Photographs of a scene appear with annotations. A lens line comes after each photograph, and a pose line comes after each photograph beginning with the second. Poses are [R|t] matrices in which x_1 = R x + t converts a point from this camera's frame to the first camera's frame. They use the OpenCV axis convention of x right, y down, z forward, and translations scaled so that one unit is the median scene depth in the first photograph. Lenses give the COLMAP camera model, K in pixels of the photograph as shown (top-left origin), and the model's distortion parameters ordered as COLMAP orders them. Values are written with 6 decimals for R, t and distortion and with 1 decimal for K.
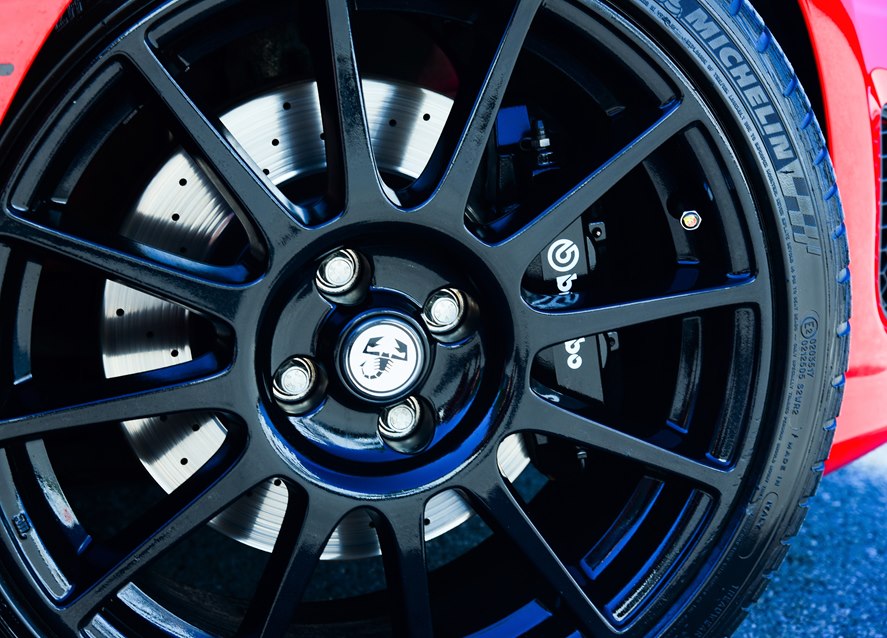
lens RADIAL K [[2264.4, 0, 444.1], [0, 2264.4, 317.4], [0, 0, 1]] dist [-0.186657, 0.000000]
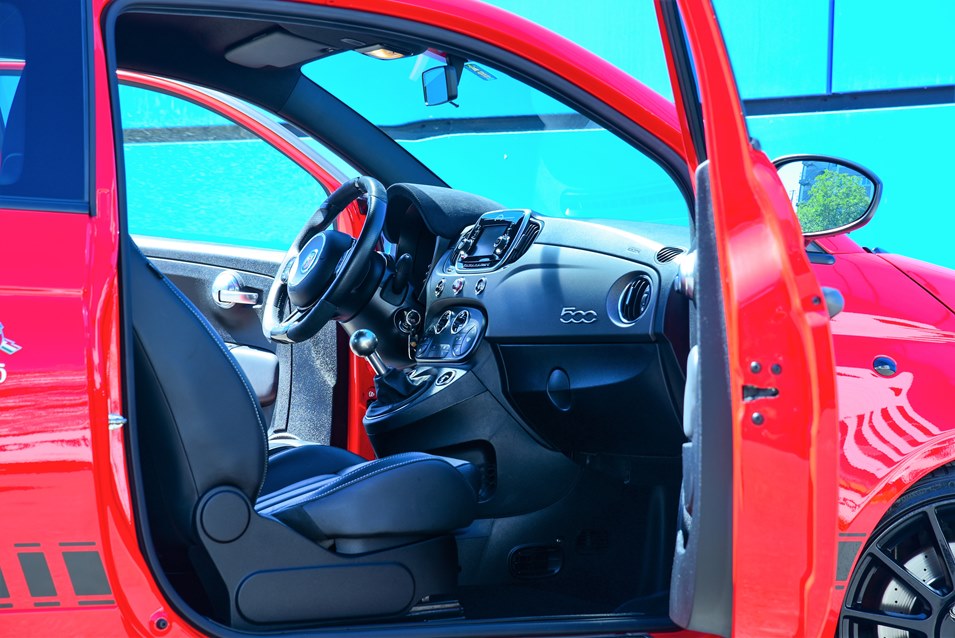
lens RADIAL K [[3300.2, 0, 477.2], [0, 3300.2, 319.0], [0, 0, 1]] dist [1.090113, 0.000000]
pose [[0.958306, -0.211841, -0.191763, 0.360991], [0.181322, 0.969503, -0.164882, 0.290258], [0.220844, 0.123237, 0.967492, -4.414739]]
